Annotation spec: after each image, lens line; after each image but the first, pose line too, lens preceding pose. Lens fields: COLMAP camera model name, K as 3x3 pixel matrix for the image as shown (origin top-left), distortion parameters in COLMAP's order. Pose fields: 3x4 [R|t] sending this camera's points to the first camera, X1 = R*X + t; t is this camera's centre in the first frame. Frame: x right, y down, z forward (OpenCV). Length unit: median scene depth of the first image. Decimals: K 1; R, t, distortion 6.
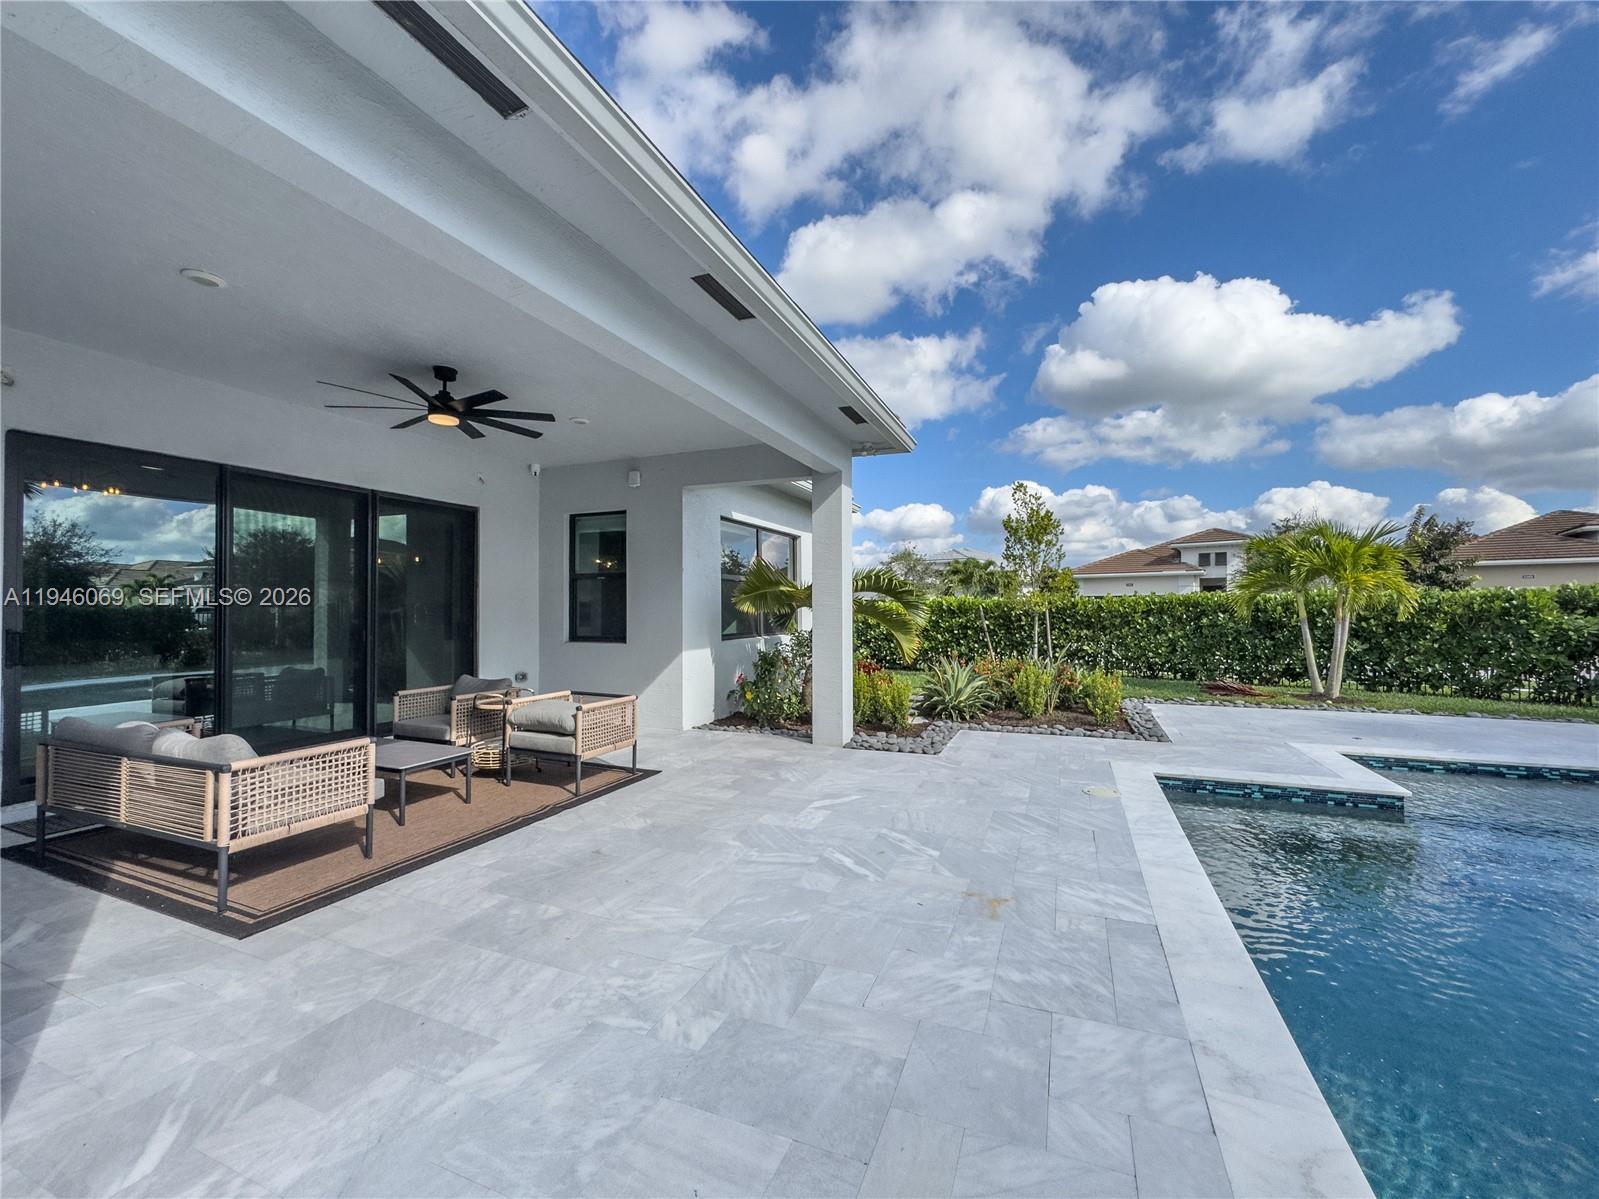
lens RADIAL K [[647.3, 0, 799.5], [0, 647.3, 599.5], [0, 0, 1]] dist [-0.000653, -0.000038]
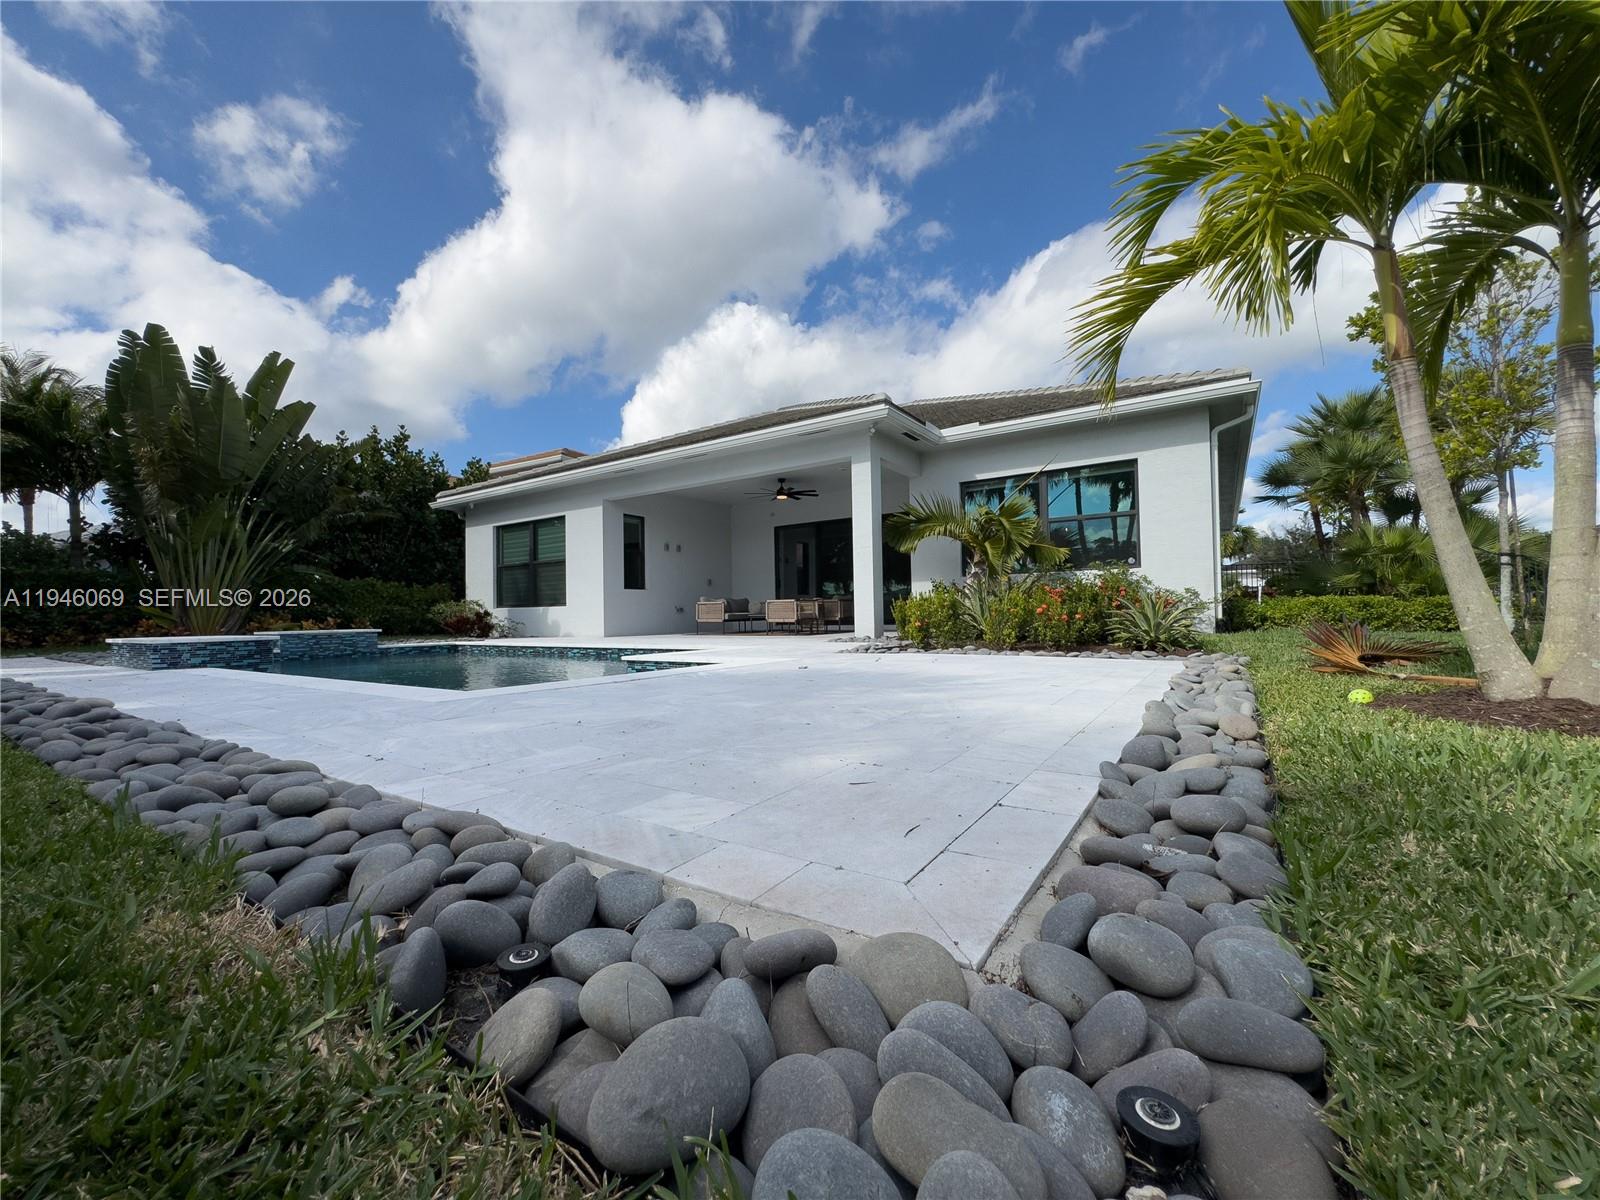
lens RADIAL K [[634.9, 0, 819.0], [0, 634.9, 604.2], [0, 0, 1]] dist [-0.000705, -0.000079]
pose [[-0.157202, -0.008424, -0.987531, 1.942446], [0.030313, 0.999451, -0.013351, 0.204755], [0.987101, -0.032034, -0.156860, 1.442428]]
